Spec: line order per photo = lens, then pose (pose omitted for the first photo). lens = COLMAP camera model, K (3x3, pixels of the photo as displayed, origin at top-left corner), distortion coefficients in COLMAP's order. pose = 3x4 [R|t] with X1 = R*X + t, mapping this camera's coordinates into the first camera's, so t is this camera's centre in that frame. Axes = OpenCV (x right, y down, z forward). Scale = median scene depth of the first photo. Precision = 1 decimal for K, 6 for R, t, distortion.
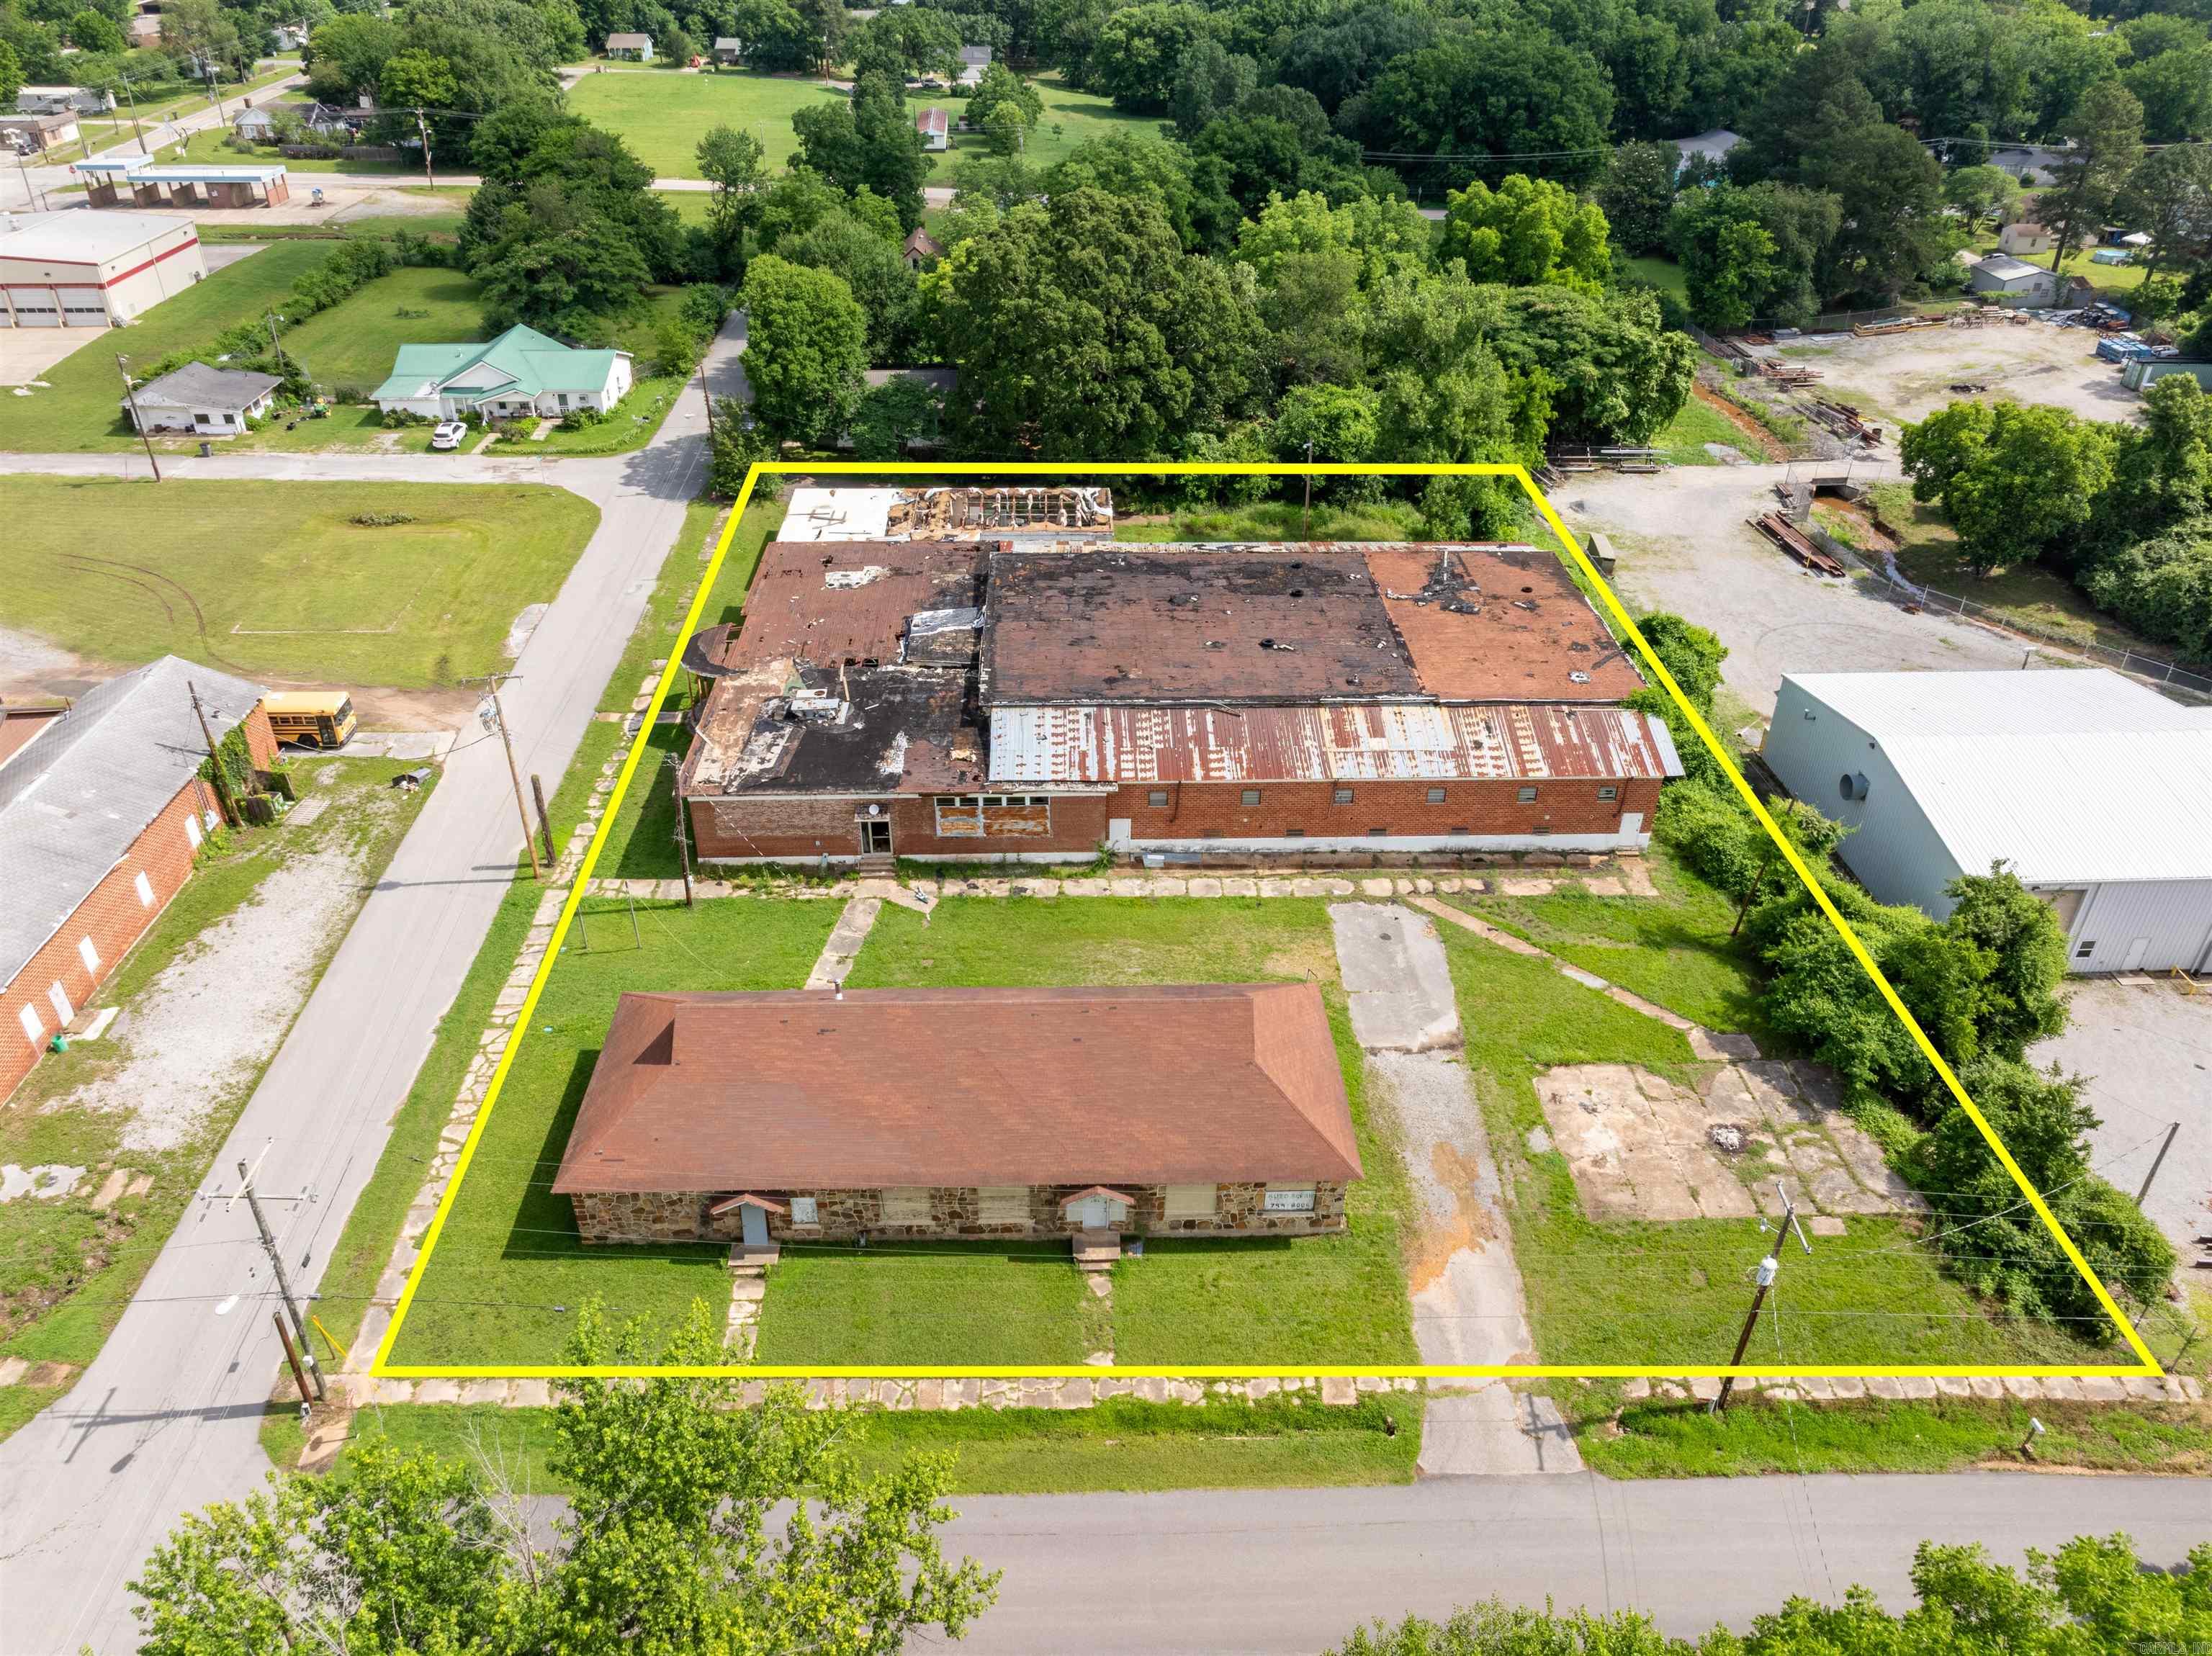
lens RADIAL K [[1553.5, 0, 1115.1], [0, 1553.5, 826.1], [0, 0, 1]] dist [-0.032324, 0.025590]
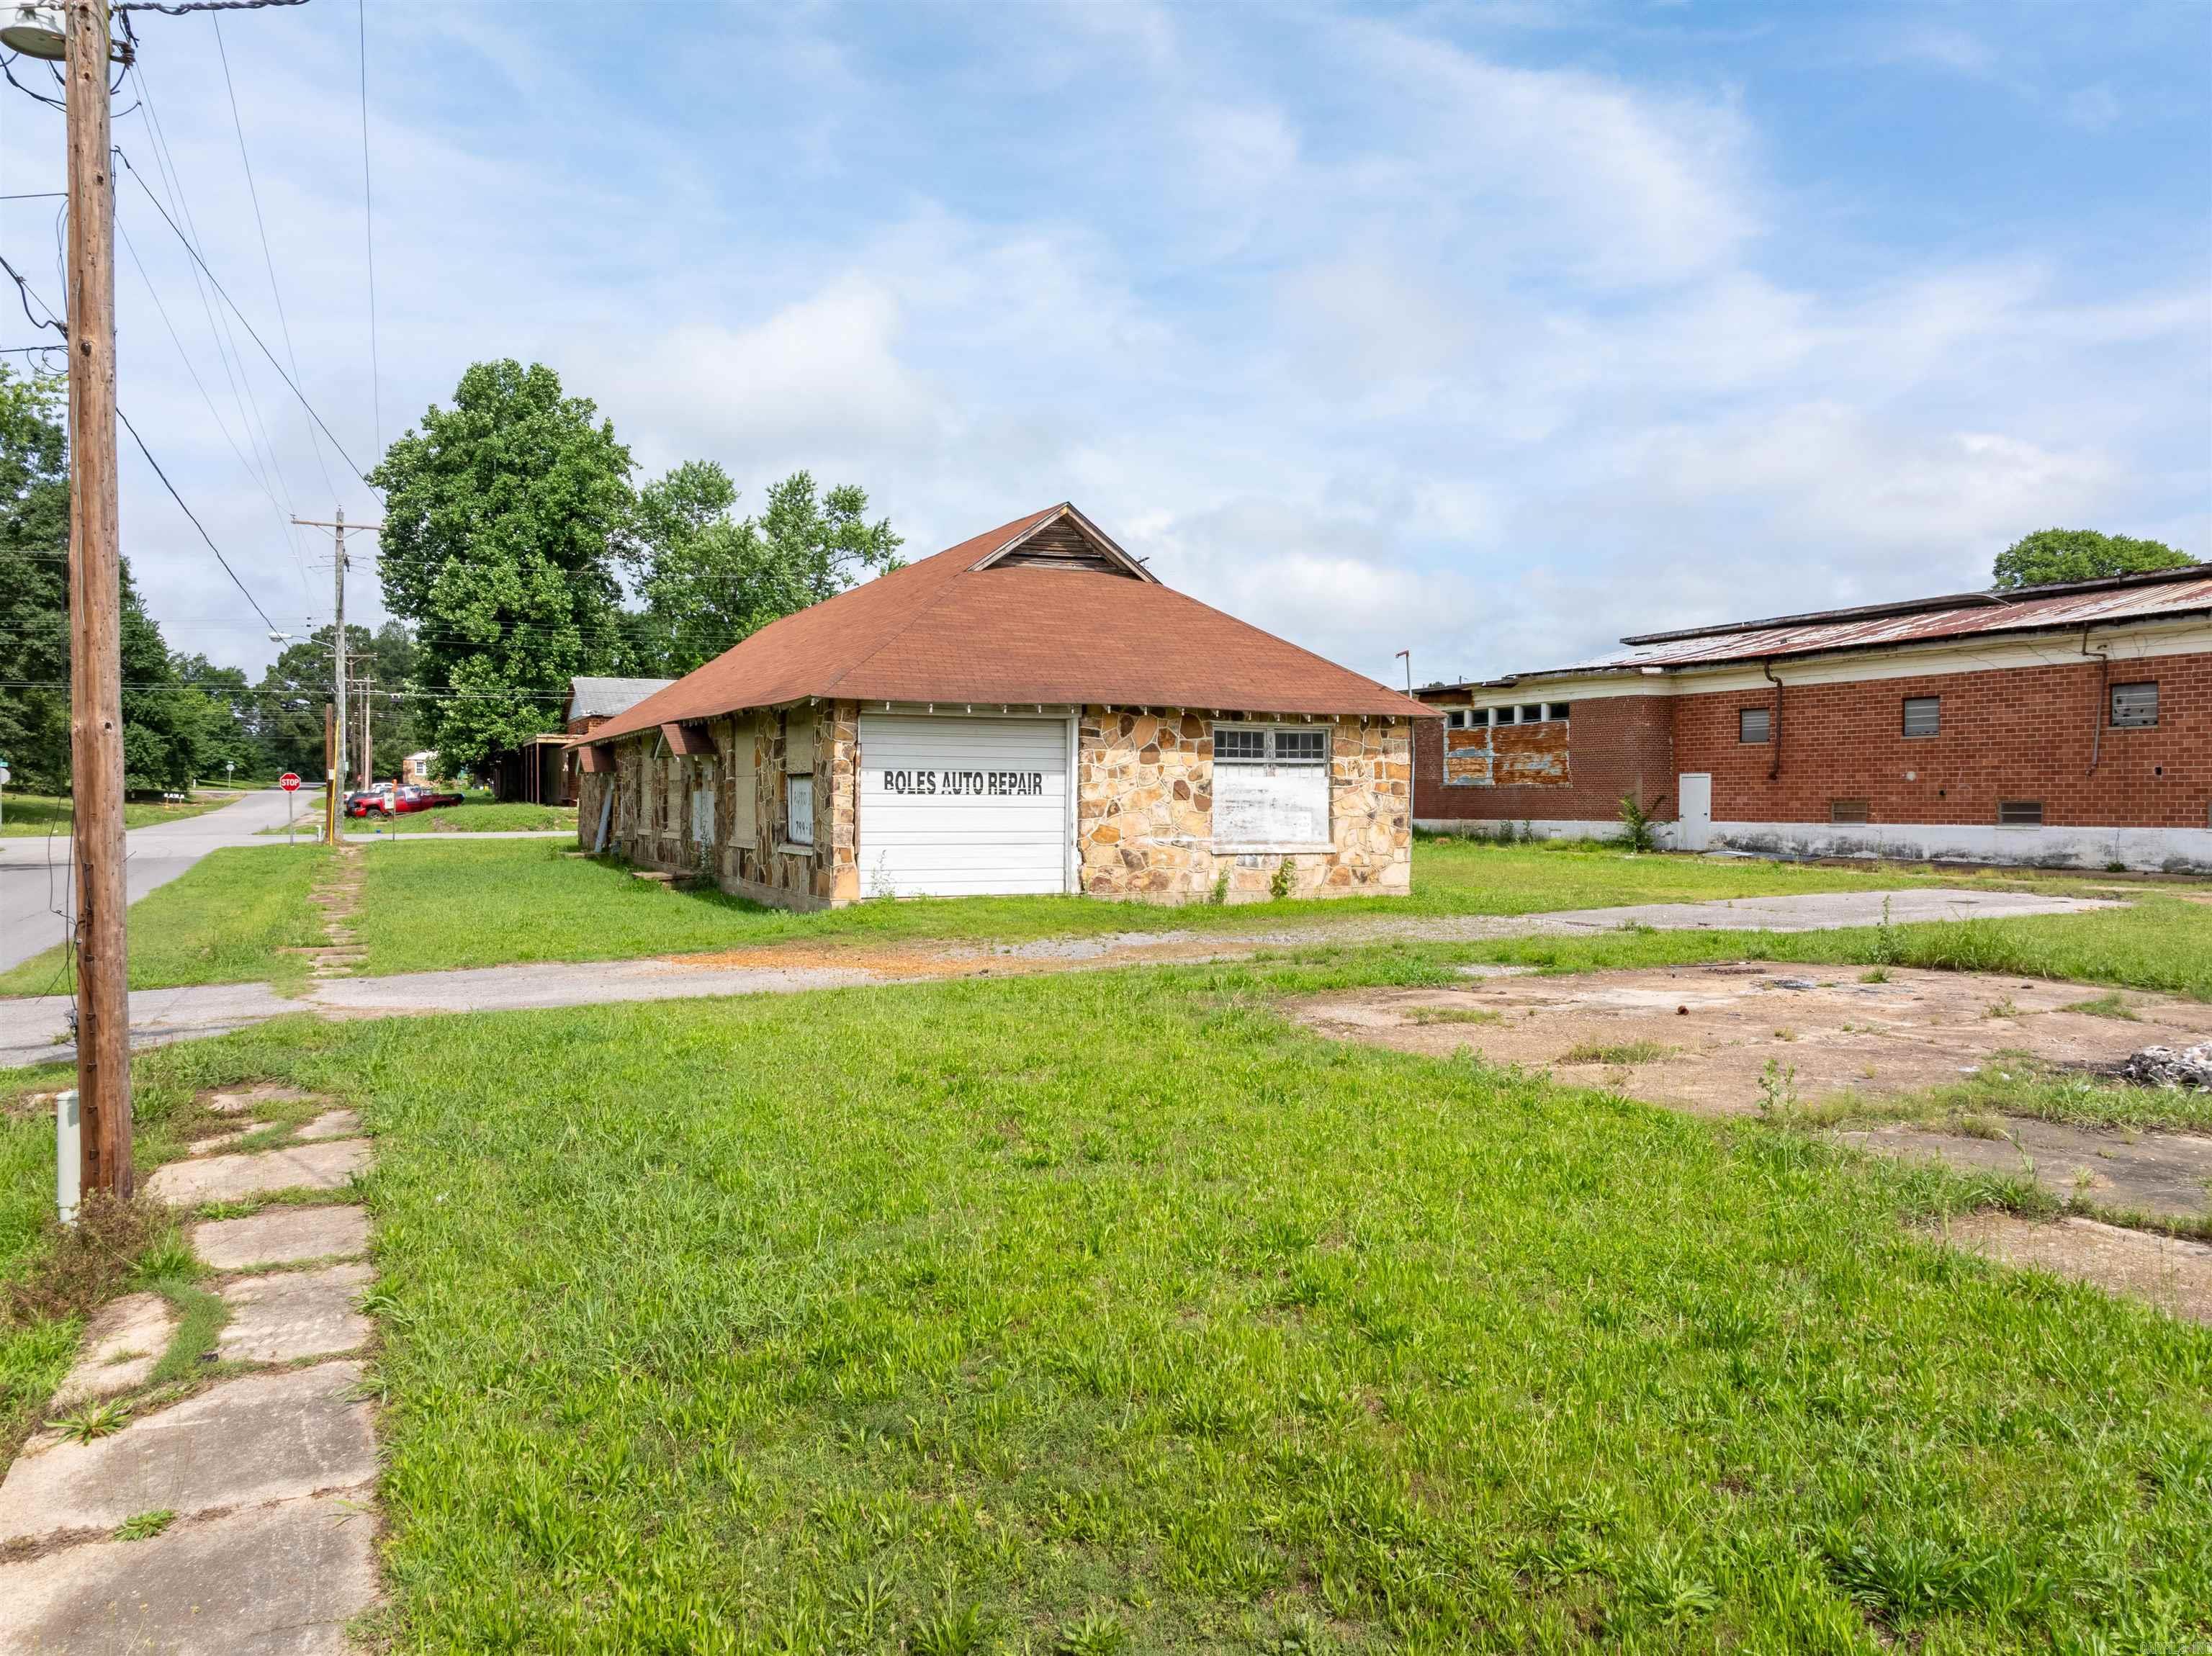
lens RADIAL K [[1559.3, 0, 1116.1], [0, 1559.3, 822.0], [0, 0, 1]] dist [-0.036425, 0.022453]
pose [[0.405129, -0.000293, -0.914260, 0.401867], [-0.495453, 0.840362, -0.219815, 0.220433], [0.768373, 0.542026, 0.340310, 0.687232]]
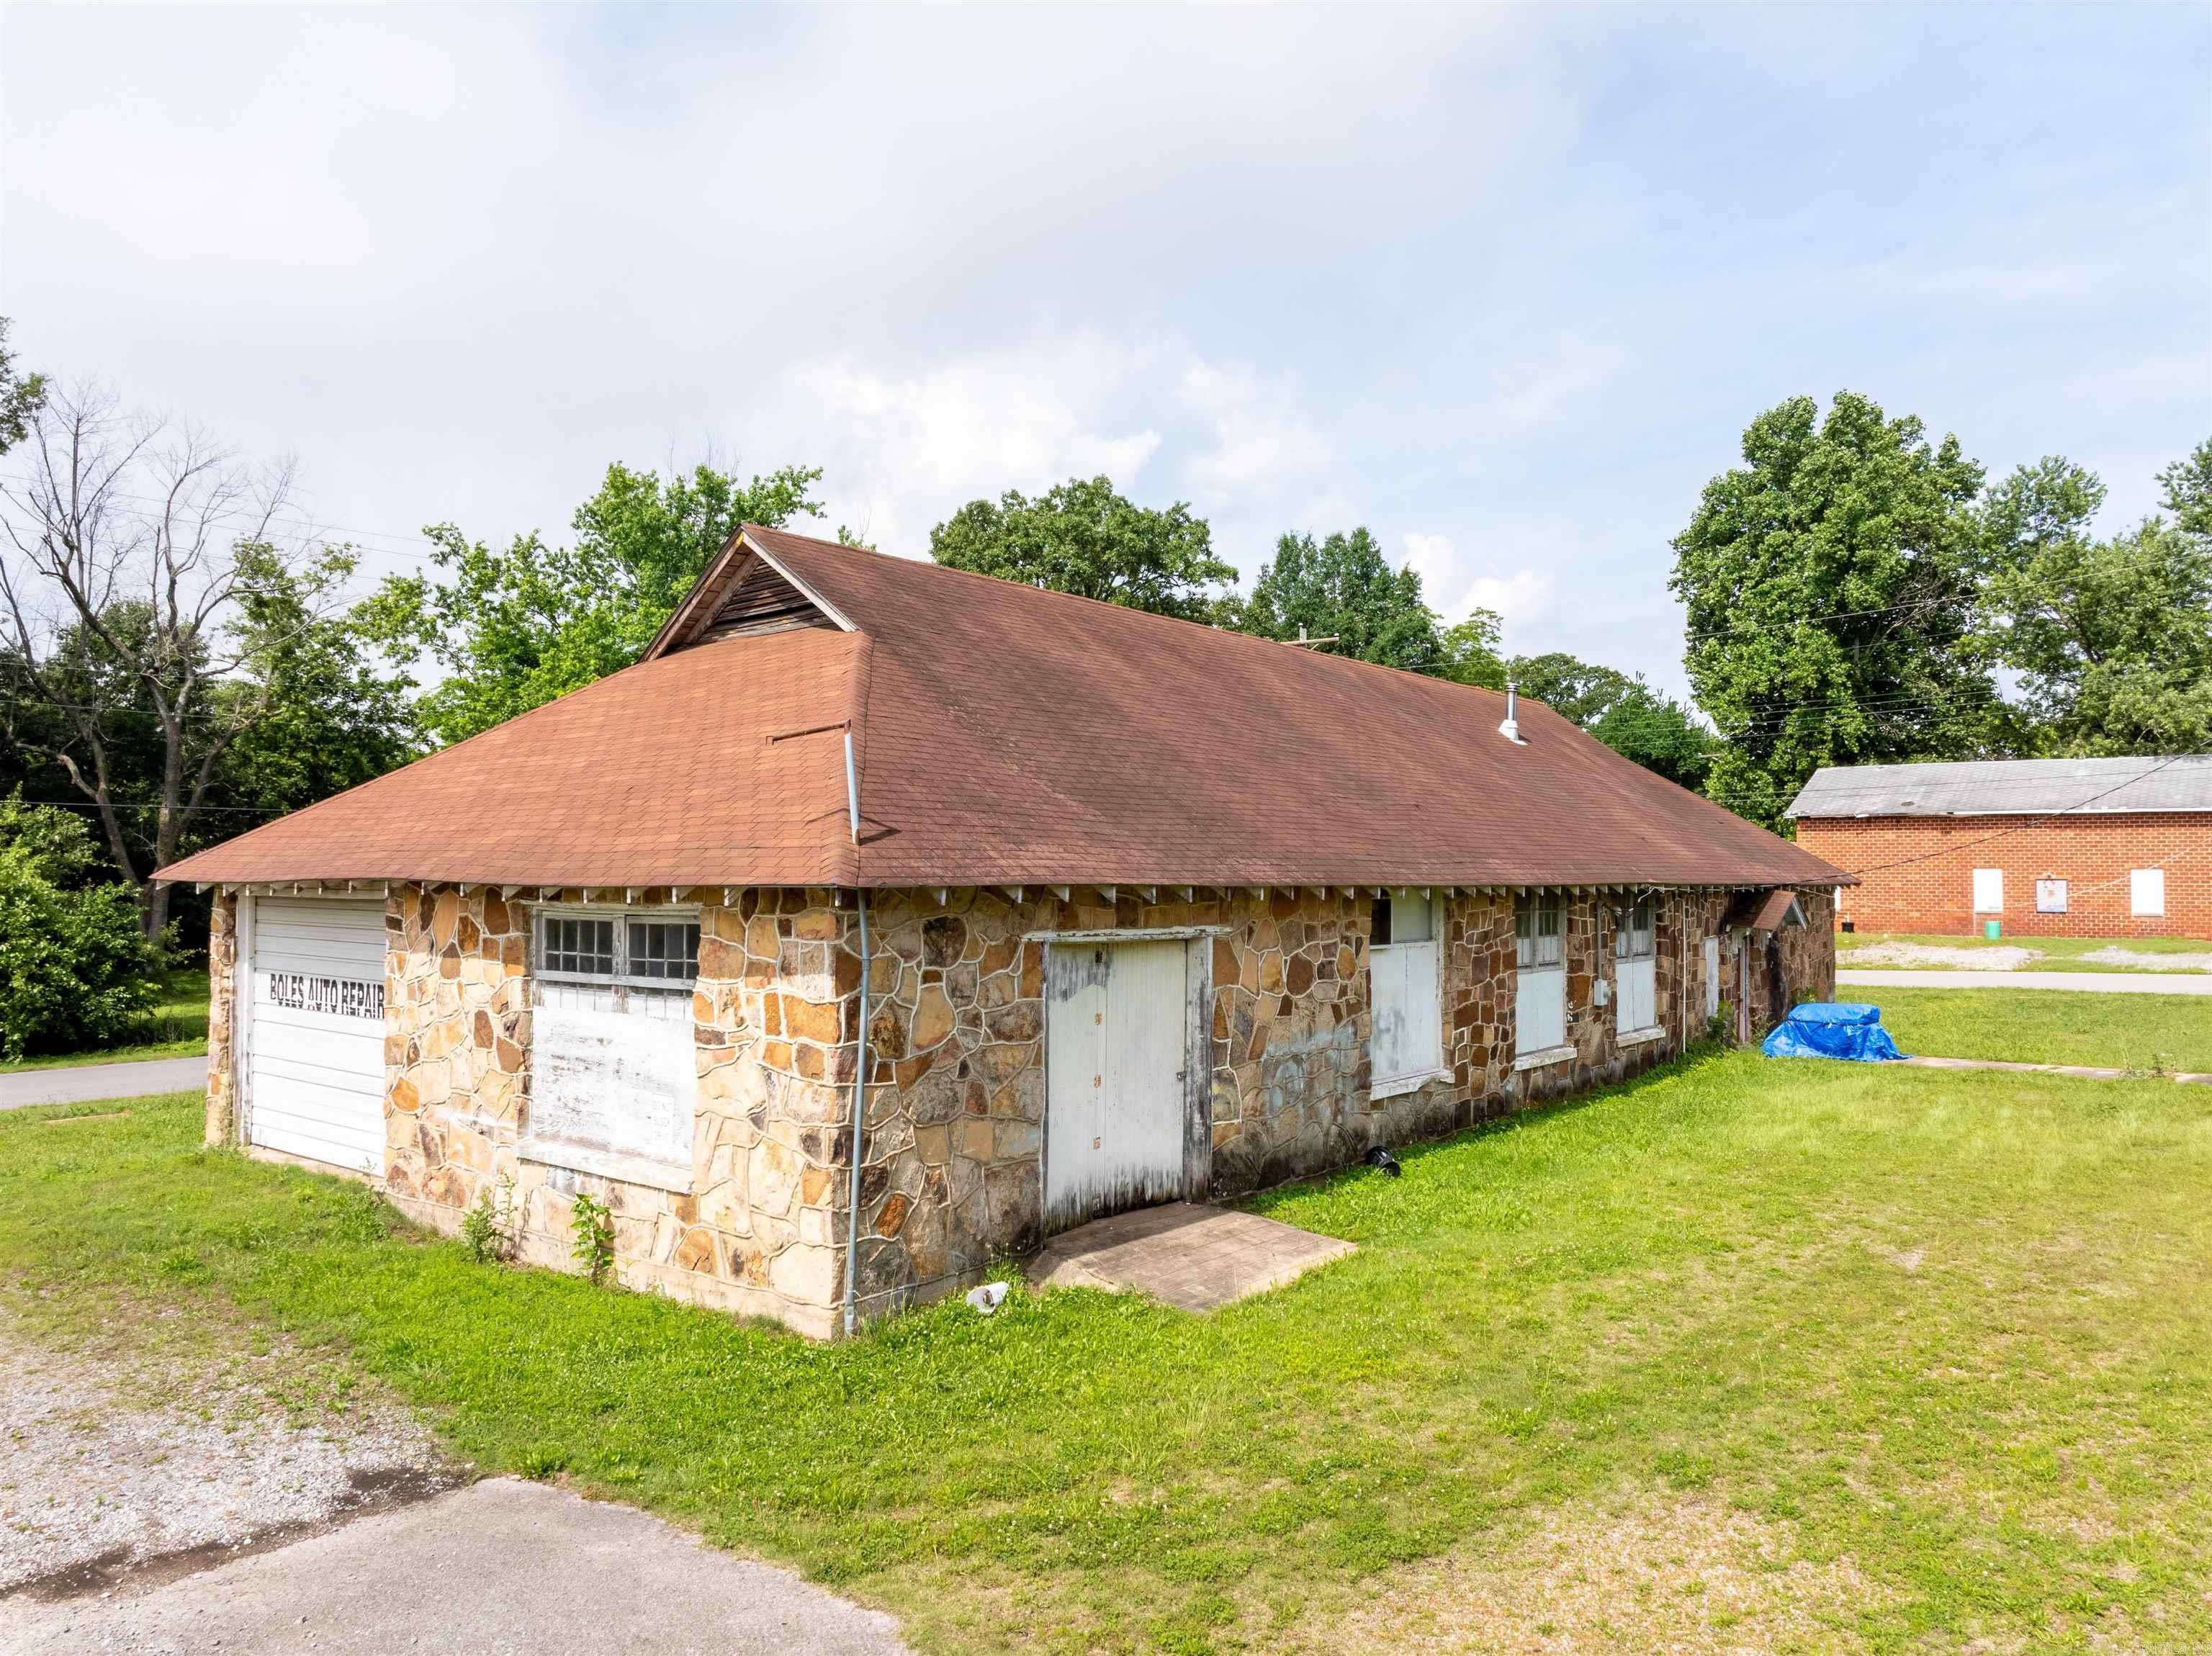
lens RADIAL K [[1559.3, 0, 1116.1], [0, 1559.3, 822.0], [0, 0, 1]] dist [-0.036425, 0.022453]
pose [[-0.645663, -0.043648, -0.762374, 0.197944], [-0.427413, 0.847985, 0.313432, 0.029461], [0.632801, 0.528220, -0.566169, 0.939229]]
